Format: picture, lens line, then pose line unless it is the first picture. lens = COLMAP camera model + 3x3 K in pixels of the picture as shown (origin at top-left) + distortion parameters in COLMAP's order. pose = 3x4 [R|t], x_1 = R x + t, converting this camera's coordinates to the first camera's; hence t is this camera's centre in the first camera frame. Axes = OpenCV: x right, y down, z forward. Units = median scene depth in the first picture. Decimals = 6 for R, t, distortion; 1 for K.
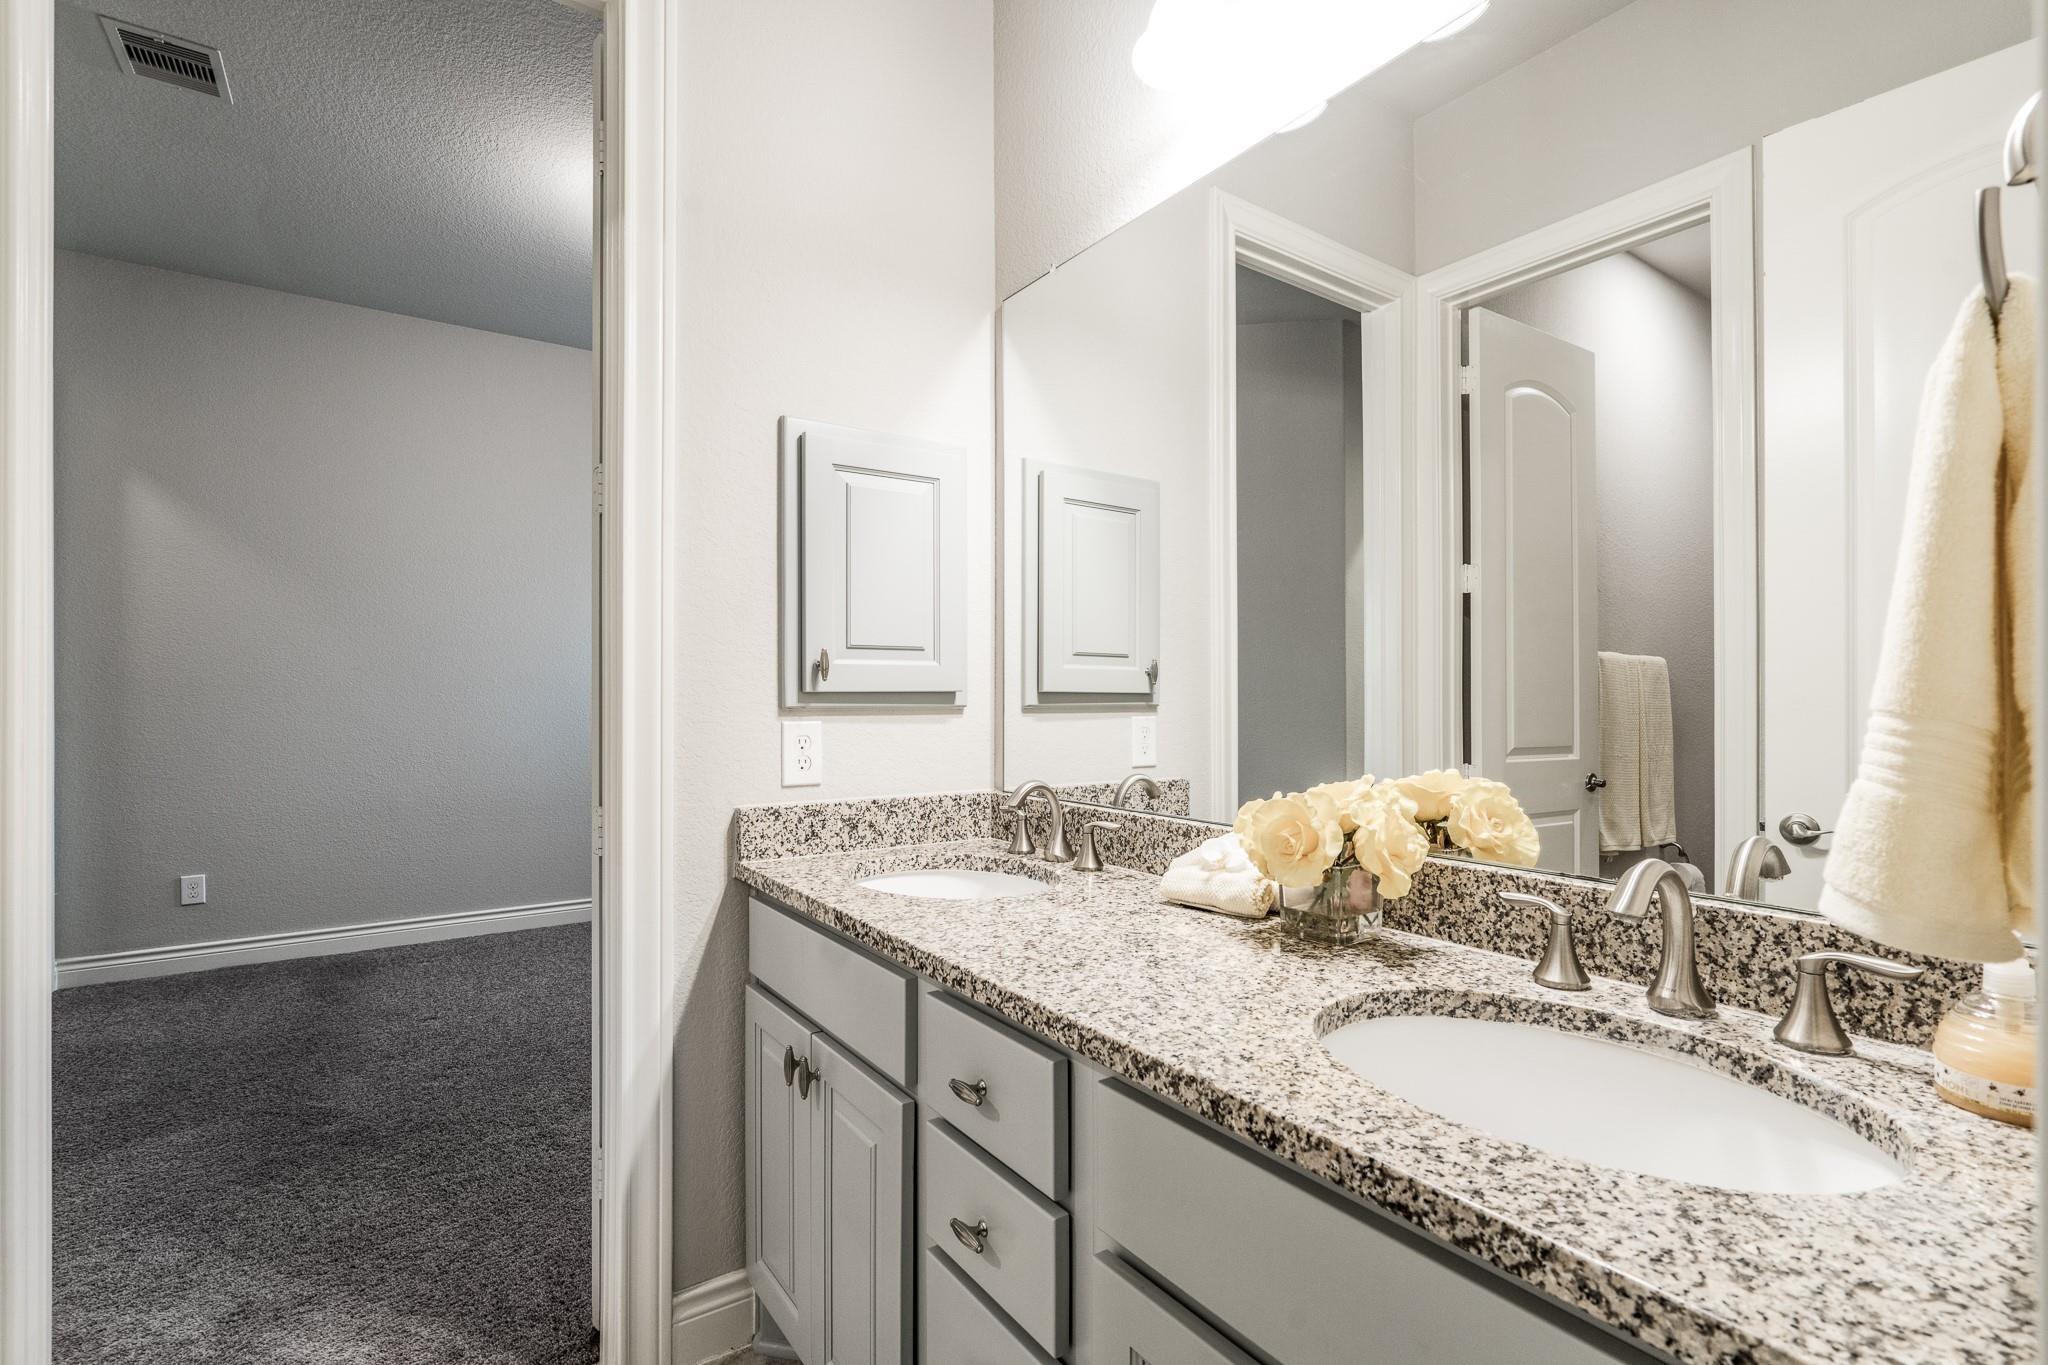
lens RADIAL K [[938.4, 0, 1016.5], [0, 938.4, 686.7], [0, 0, 1]] dist [-0.005474, 0.001657]
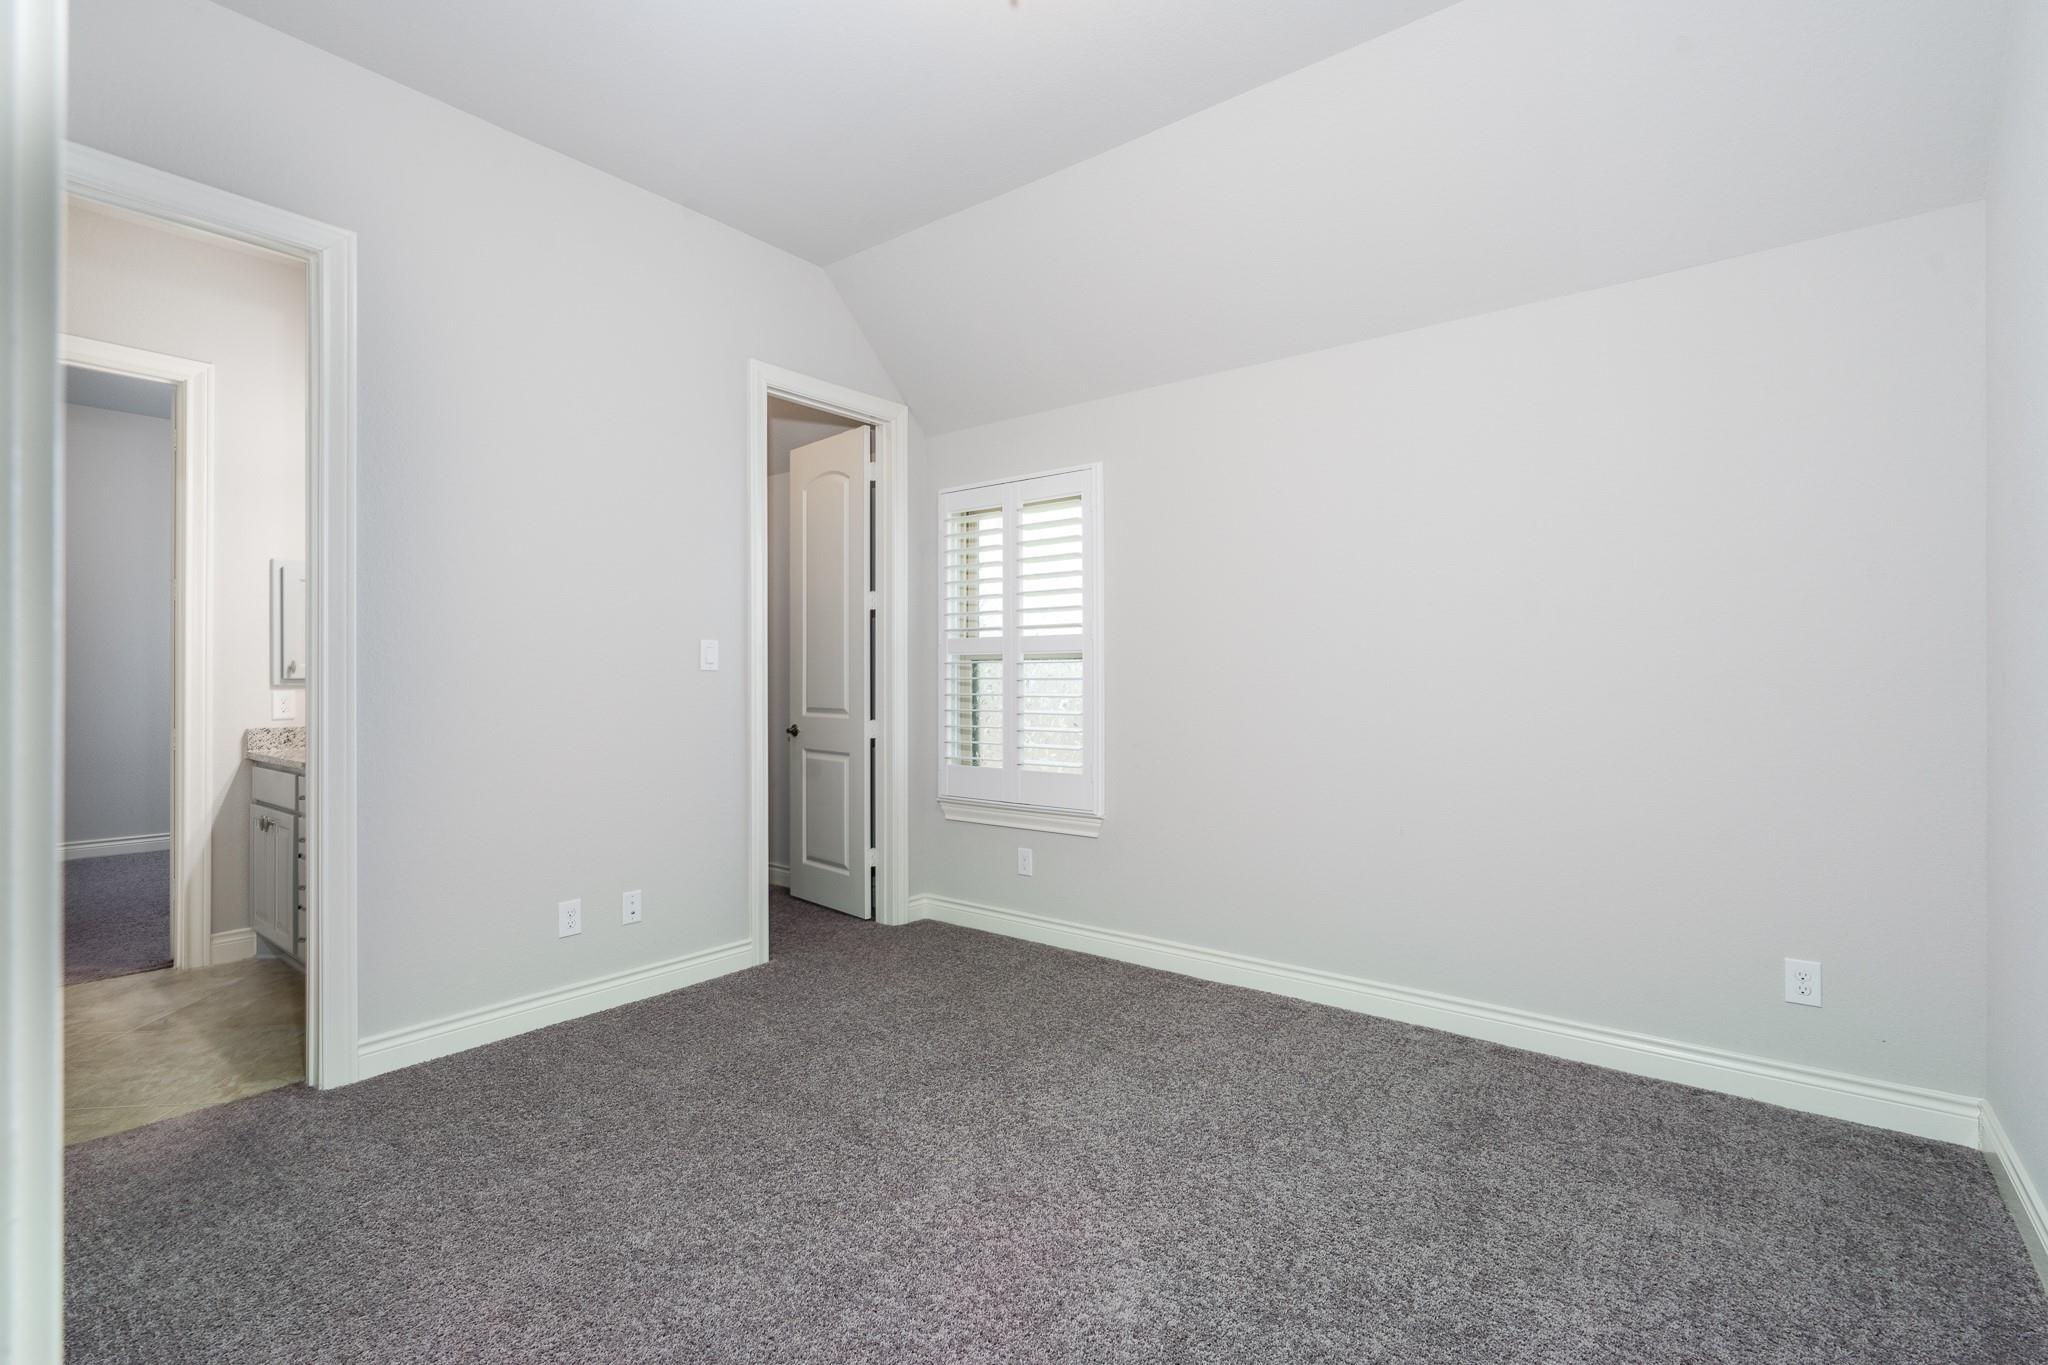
lens RADIAL K [[938.4, 0, 1032.9], [0, 938.4, 679.6], [0, 0, 1]] dist [-0.005474, 0.001657]
pose [[0.952145, 0.000753, 0.305646, 0.839103], [-0.002640, 0.999980, 0.005761, -0.009831], [-0.305636, -0.006293, 0.952128, -1.785486]]
